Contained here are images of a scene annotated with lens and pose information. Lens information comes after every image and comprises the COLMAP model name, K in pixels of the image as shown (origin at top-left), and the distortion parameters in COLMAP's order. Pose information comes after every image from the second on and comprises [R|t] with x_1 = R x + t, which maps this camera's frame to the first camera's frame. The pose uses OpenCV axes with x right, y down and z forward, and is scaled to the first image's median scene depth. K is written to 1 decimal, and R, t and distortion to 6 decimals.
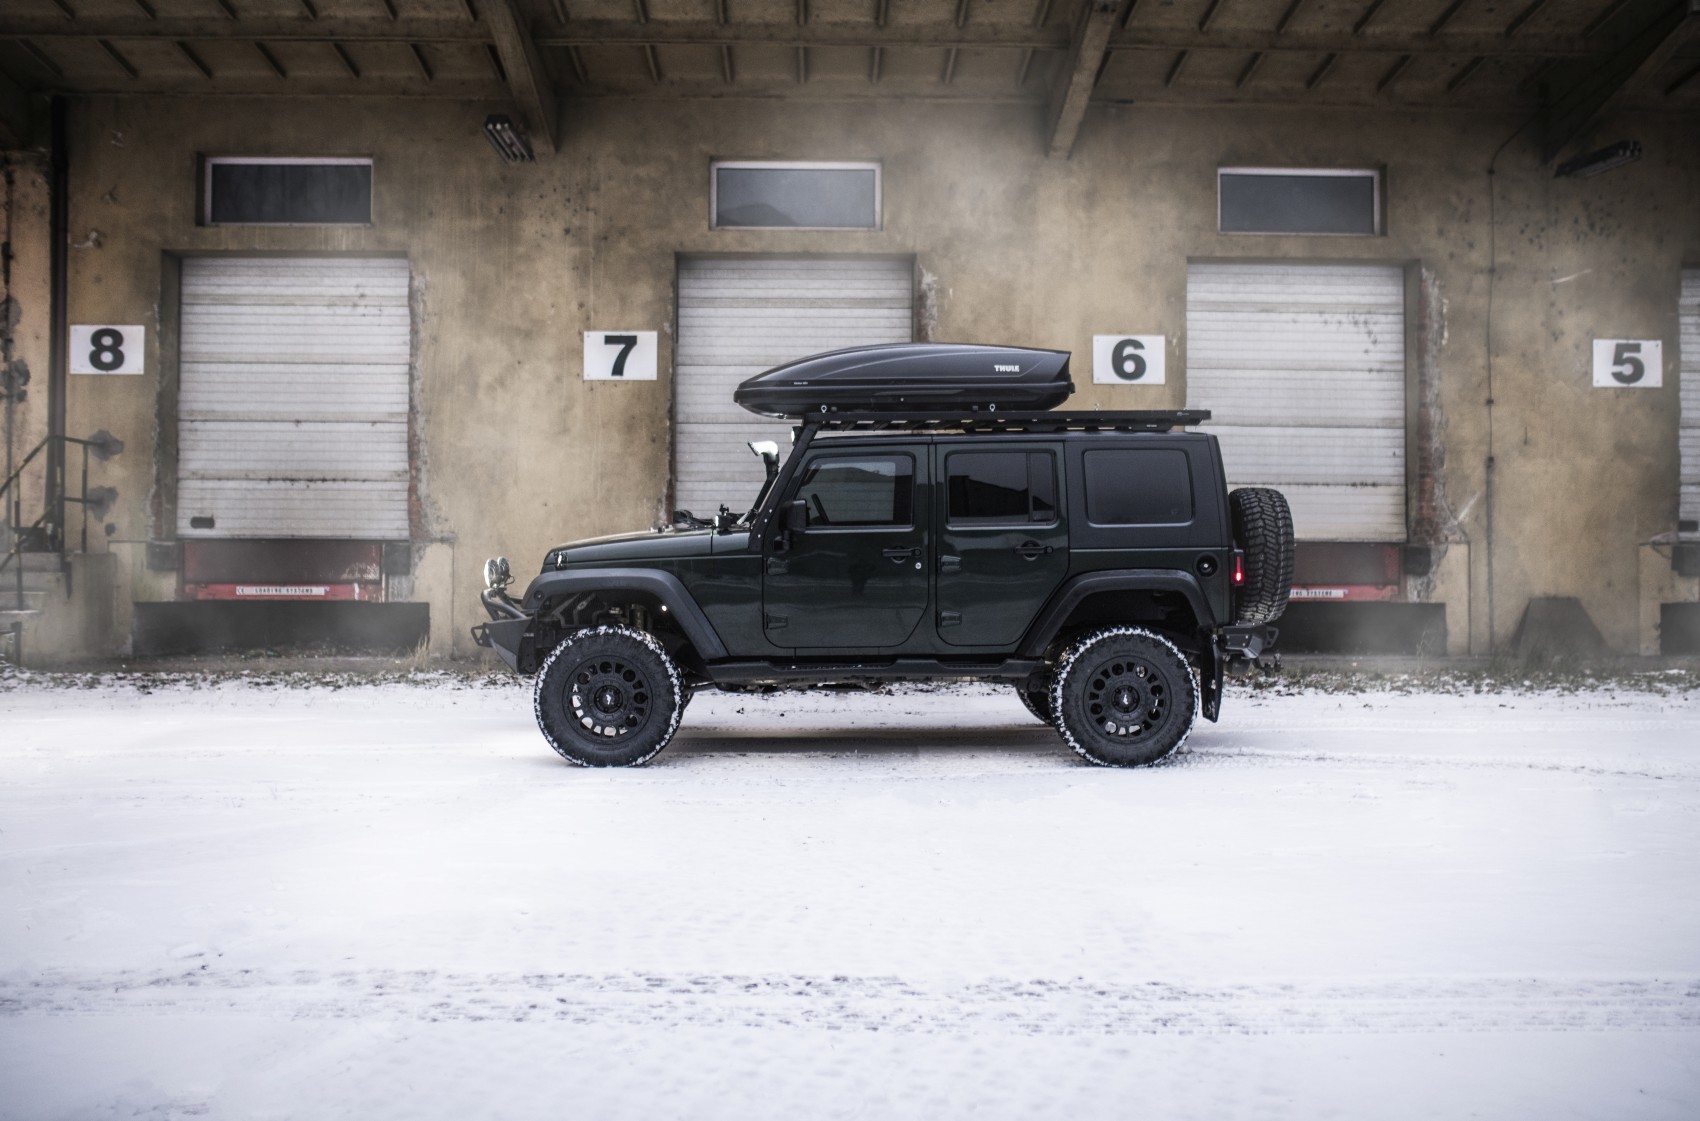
lens RADIAL K [[1703.2, 0, 852.3], [0, 1703.2, 529.8], [0, 0, 1]] dist [-0.070983, 0.122172]
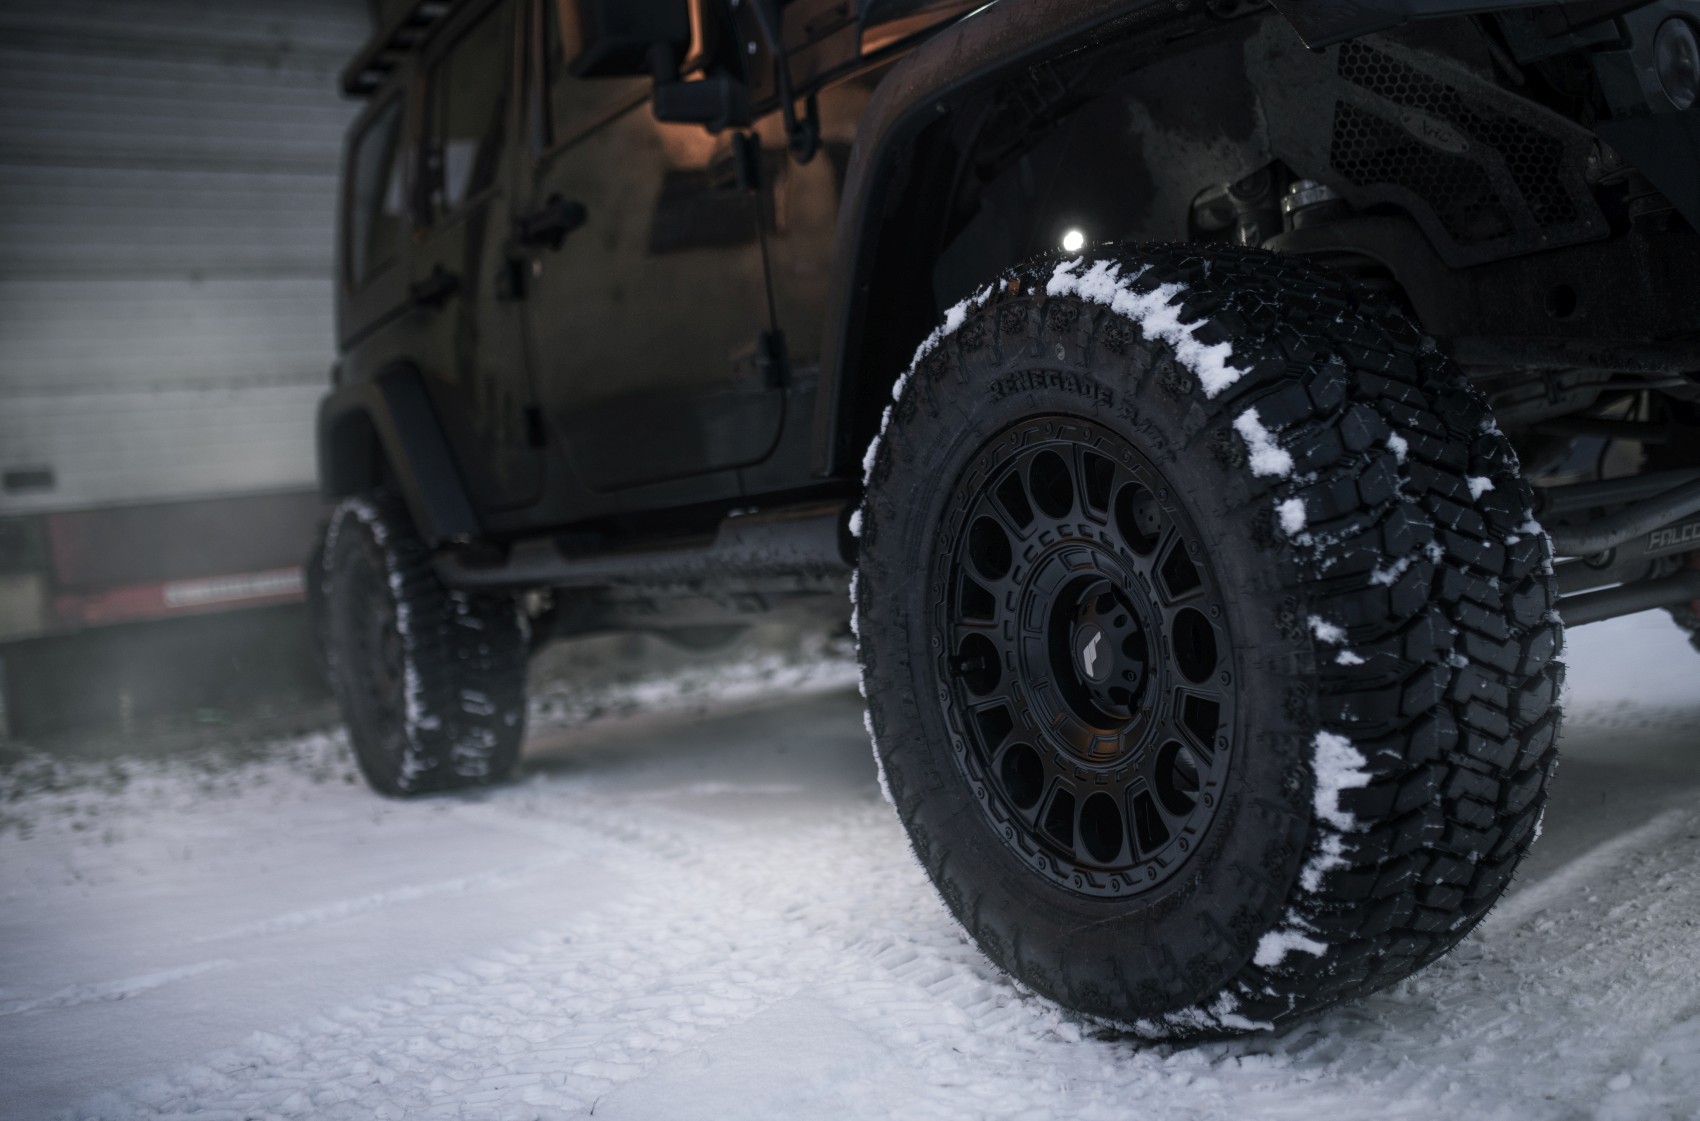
lens RADIAL K [[1686.8, 0, 852.6], [0, 1686.8, 550.6], [0, 0, 1]] dist [-0.068849, 0.110681]
pose [[0.823466, -0.112962, 0.556007, -0.468343], [0.131485, 0.991296, 0.006663, 0.045464], [-0.551920, 0.067620, 0.831151, 0.468748]]
